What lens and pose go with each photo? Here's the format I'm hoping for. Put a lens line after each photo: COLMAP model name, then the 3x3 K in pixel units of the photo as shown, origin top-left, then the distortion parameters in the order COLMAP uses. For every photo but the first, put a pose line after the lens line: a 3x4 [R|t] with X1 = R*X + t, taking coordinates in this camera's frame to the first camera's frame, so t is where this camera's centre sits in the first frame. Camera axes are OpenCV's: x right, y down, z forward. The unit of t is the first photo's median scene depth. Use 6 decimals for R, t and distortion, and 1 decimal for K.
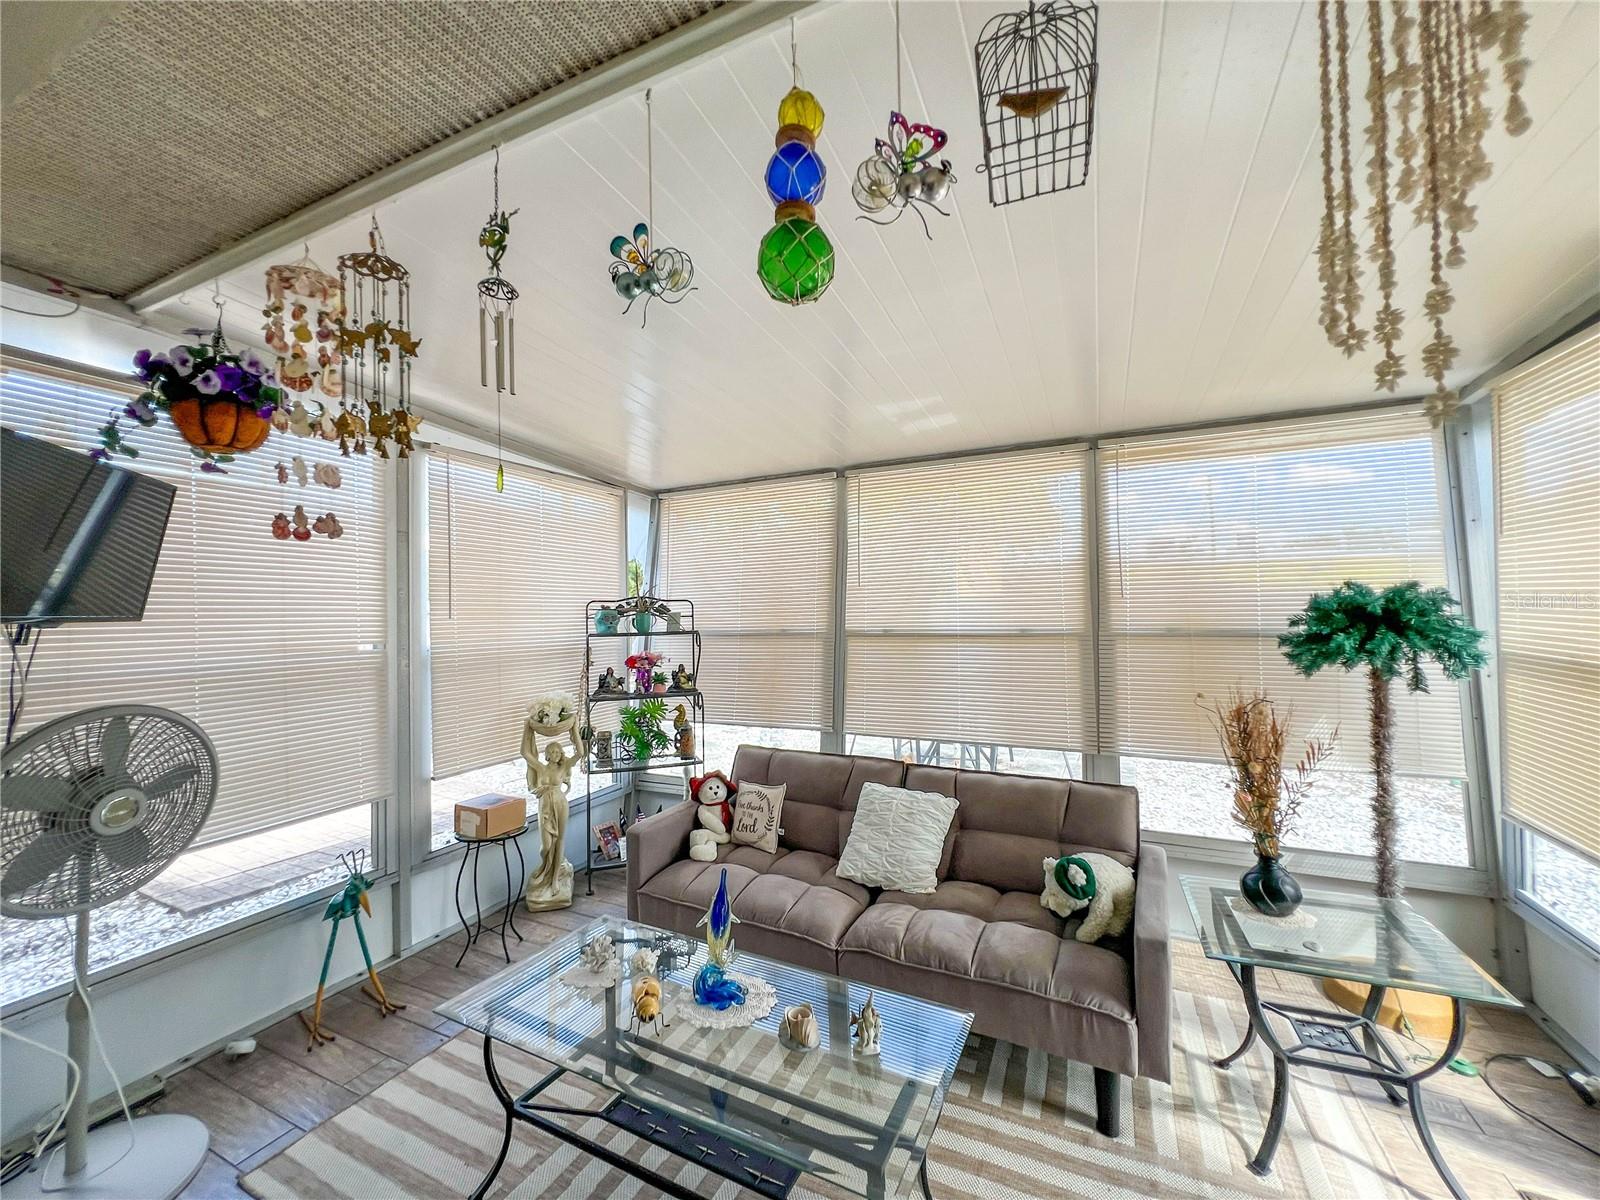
lens RADIAL K [[642.6, 0, 796.6], [0, 642.6, 598.0], [0, 0, 1]] dist [-0.004147, 0.000978]
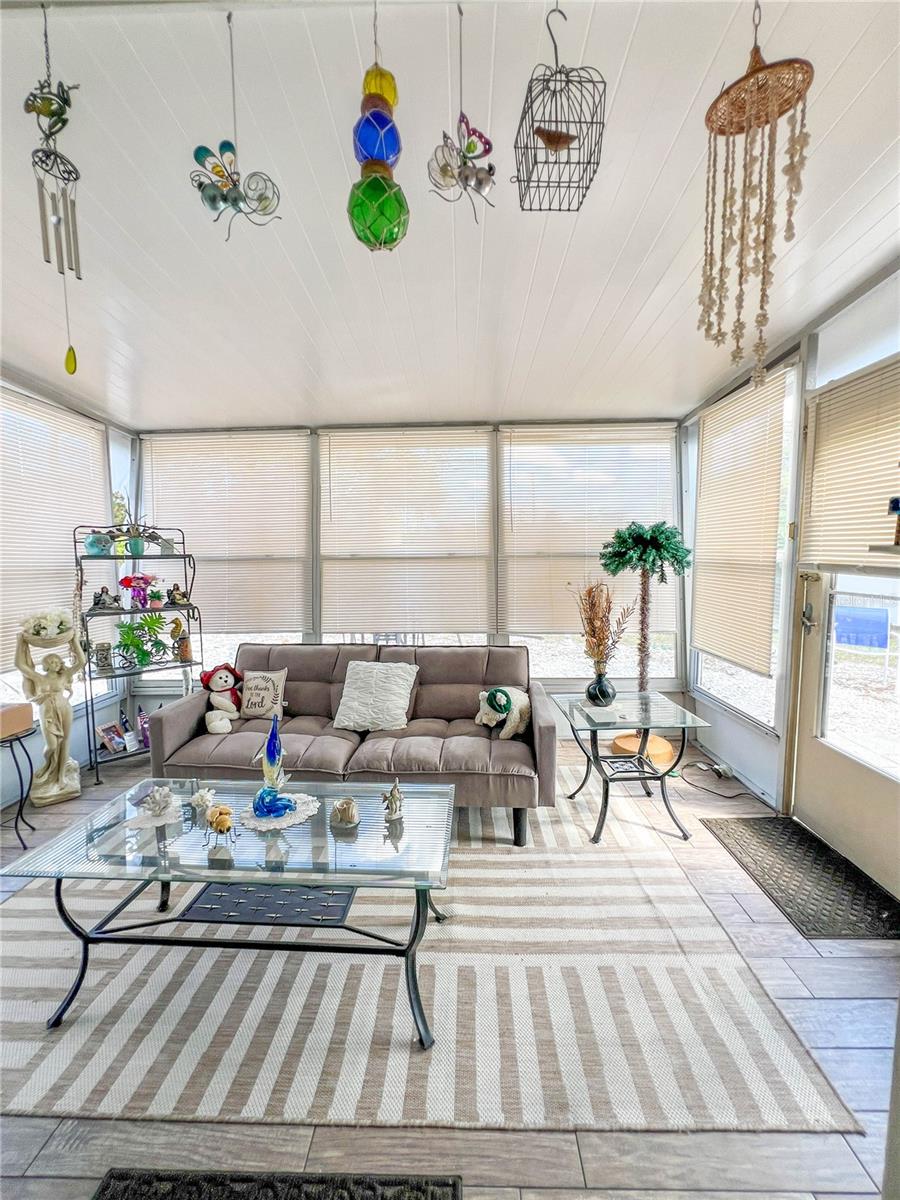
lens RADIAL K [[482.0, 0, 452.6], [0, 482.0, 598.6], [0, 0, 1]] dist [-0.004147, 0.000978]
pose [[0.913176, -0.027270, 0.406653, -0.120548], [-0.012250, 0.995472, 0.094263, 0.065081], [-0.407382, -0.091060, 0.908707, -0.001202]]
